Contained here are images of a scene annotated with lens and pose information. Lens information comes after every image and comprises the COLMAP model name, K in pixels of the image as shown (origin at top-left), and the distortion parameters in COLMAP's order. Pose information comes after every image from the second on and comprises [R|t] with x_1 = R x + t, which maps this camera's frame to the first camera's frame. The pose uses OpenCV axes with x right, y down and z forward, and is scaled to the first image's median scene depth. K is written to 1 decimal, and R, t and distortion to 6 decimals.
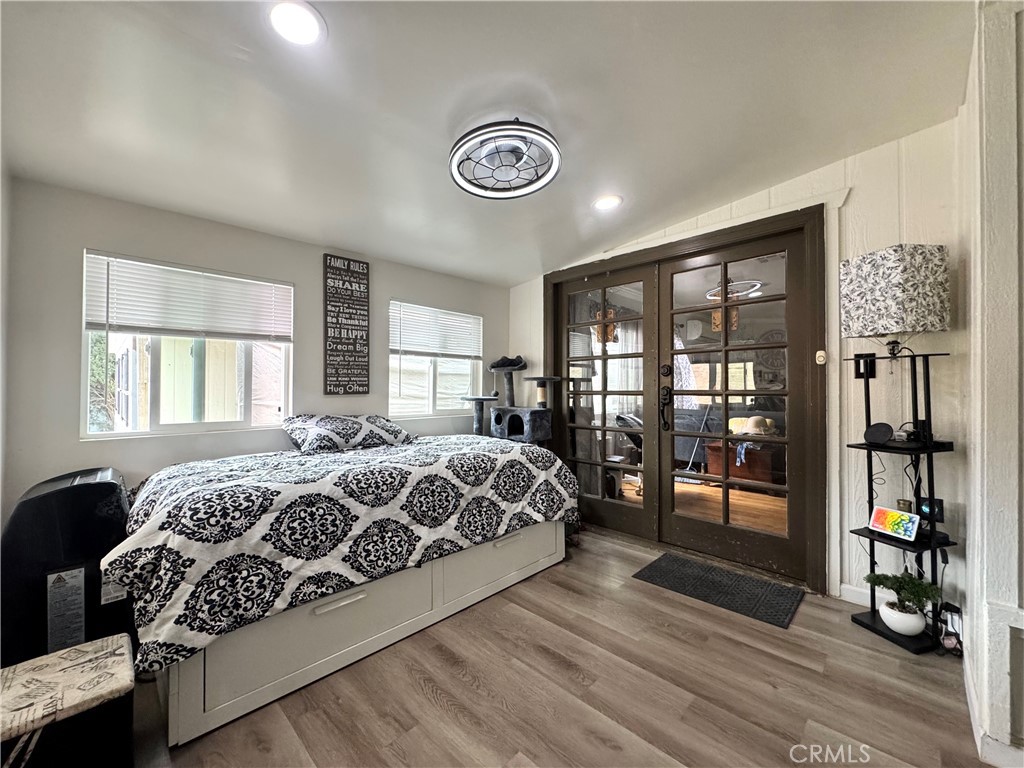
lens RADIAL K [[411.2, 0, 512.6], [0, 411.2, 386.4], [0, 0, 1]] dist [-0.003434, -0.000271]
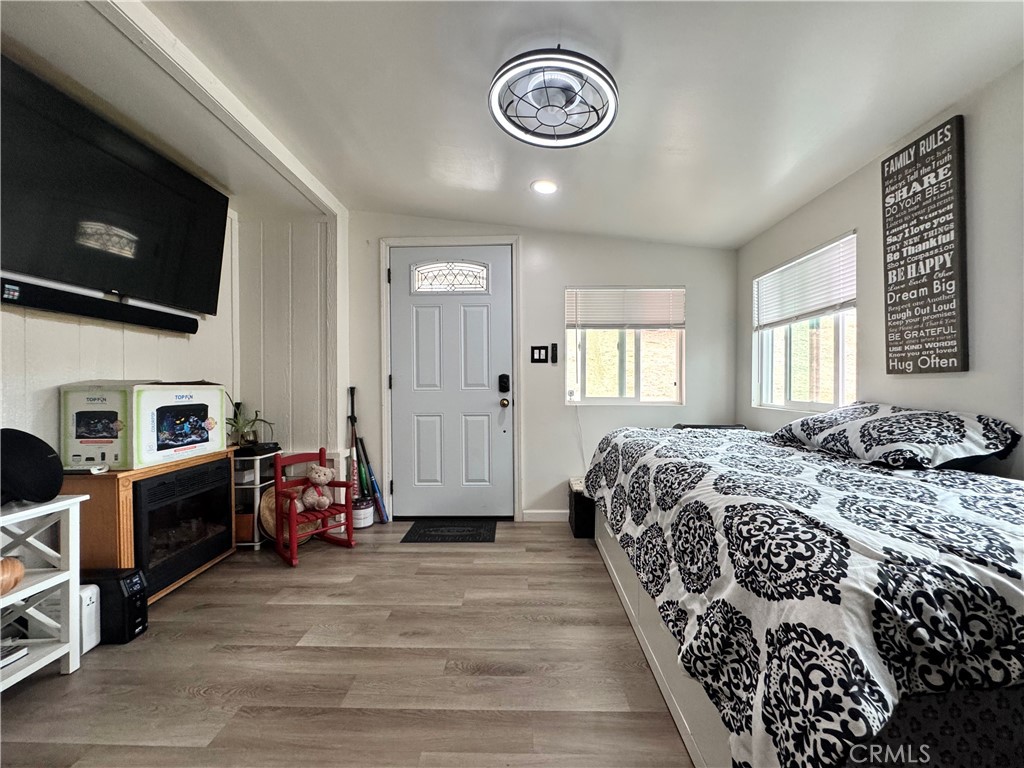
lens RADIAL K [[411.2, 0, 514.0], [0, 411.2, 383.3], [0, 0, 1]] dist [-0.003434, -0.000271]
pose [[-0.736751, 0.003256, -0.676156, 0.423455], [0.006384, 0.999977, -0.002142, 0.032124], [0.676134, -0.005894, -0.736755, 1.059180]]
